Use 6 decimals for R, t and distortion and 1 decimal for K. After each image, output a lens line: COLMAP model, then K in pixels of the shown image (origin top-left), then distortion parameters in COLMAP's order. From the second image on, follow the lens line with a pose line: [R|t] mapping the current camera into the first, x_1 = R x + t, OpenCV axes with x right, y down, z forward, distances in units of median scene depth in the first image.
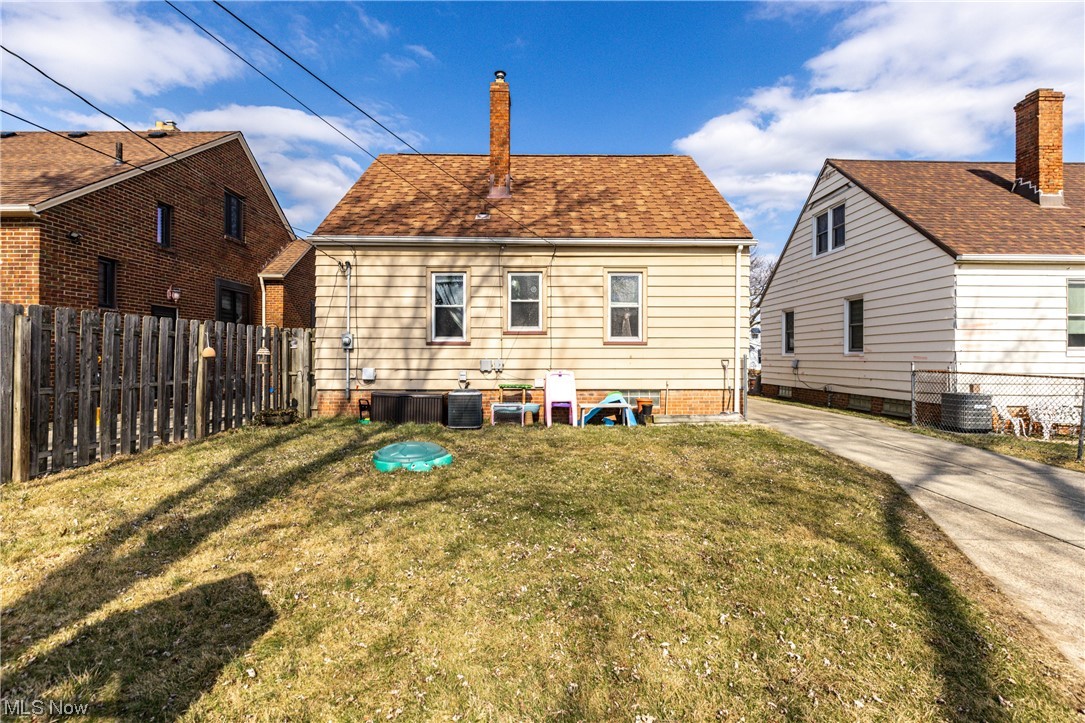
lens RADIAL K [[487.9, 0, 541.0], [0, 487.9, 352.7], [0, 0, 1]] dist [-0.005312, -0.000434]
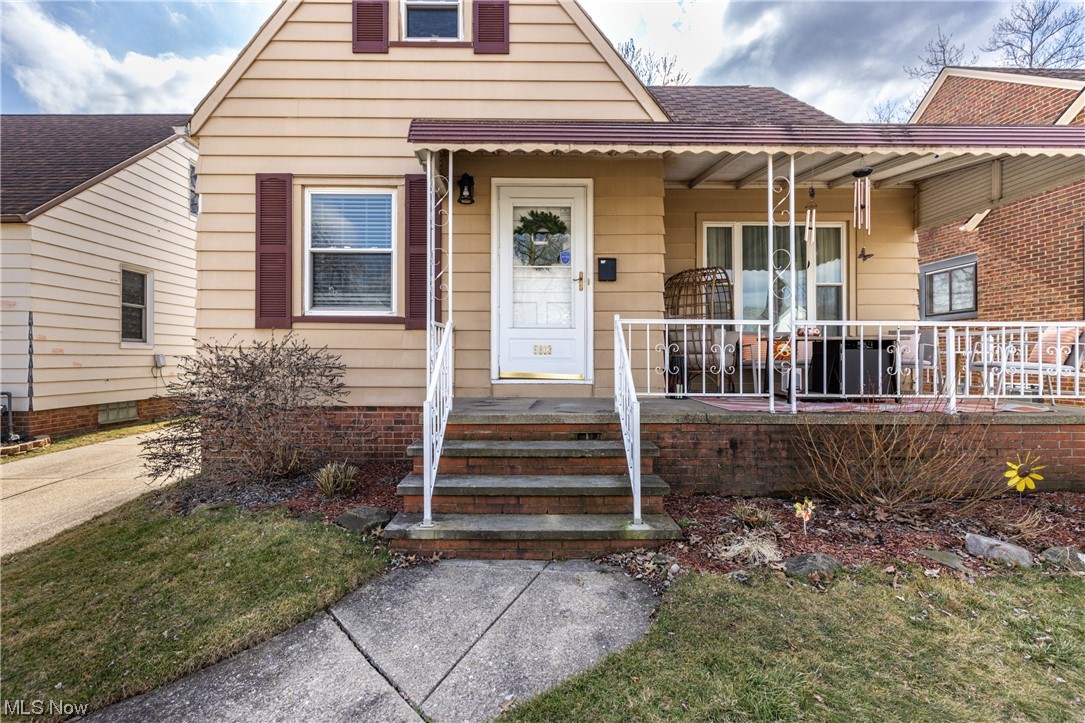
lens RADIAL K [[485.7, 0, 531.2], [0, 485.7, 353.8], [0, 0, 1]] dist [-0.001992, -0.000227]
pose [[-0.999861, -0.006848, 0.015181, 0.057858], [-0.007098, 0.999838, -0.016523, 0.033586], [-0.015065, -0.016628, -0.999748, 2.535518]]
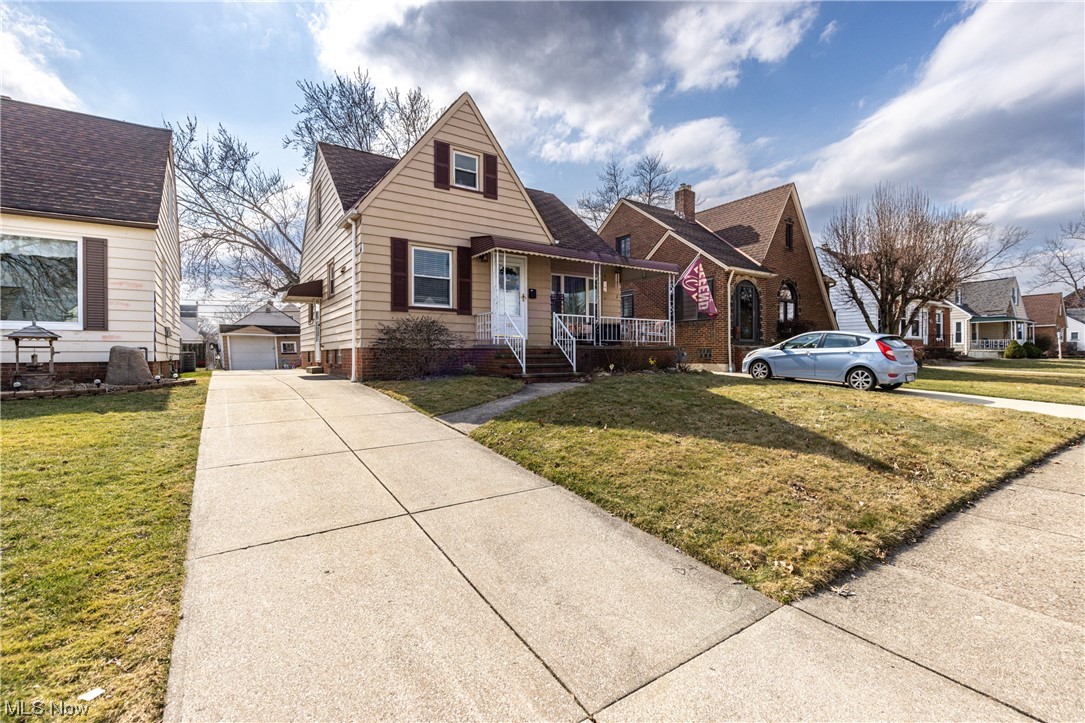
lens RADIAL K [[487.9, 0, 541.0], [0, 487.9, 352.7], [0, 0, 1]] dist [-0.005312, -0.000434]
pose [[-0.841764, -0.003355, -0.539835, 0.682527], [0.004202, 0.999910, -0.012767, 0.110479], [0.539829, -0.013015, -0.841674, 3.135489]]
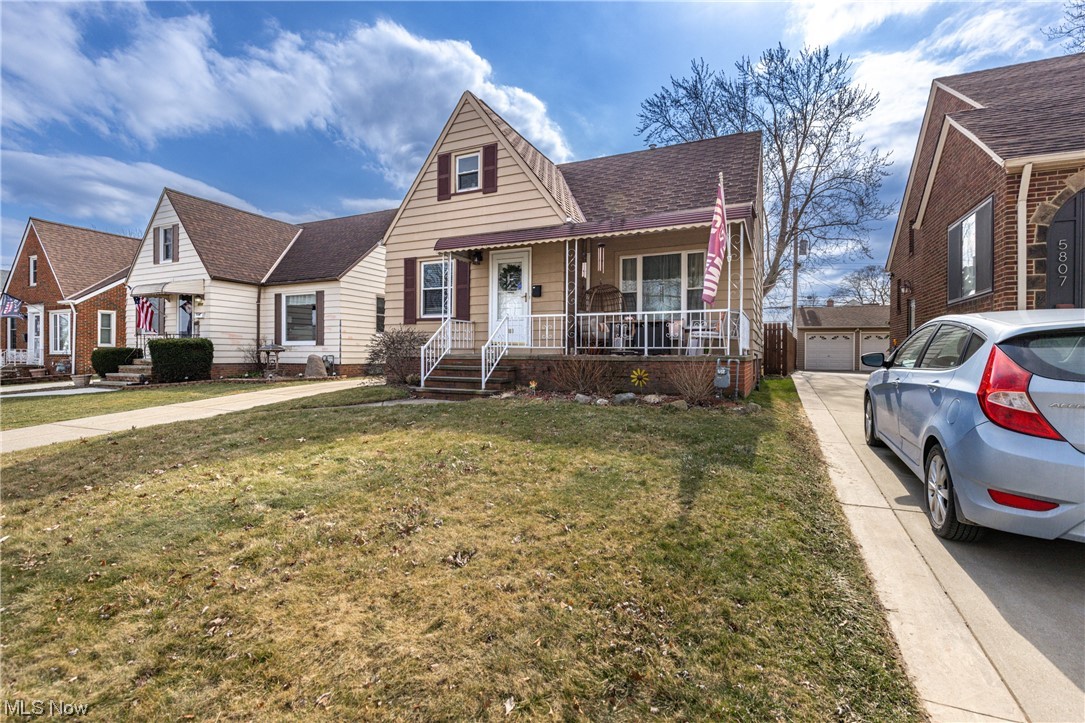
lens RADIAL K [[487.9, 0, 541.0], [0, 487.9, 352.7], [0, 0, 1]] dist [-0.005312, -0.000434]
pose [[-0.891243, -0.008597, 0.453444, -0.518934], [-0.014495, 0.999849, -0.009534, 0.079866], [-0.453294, -0.015069, -0.891234, 2.969650]]
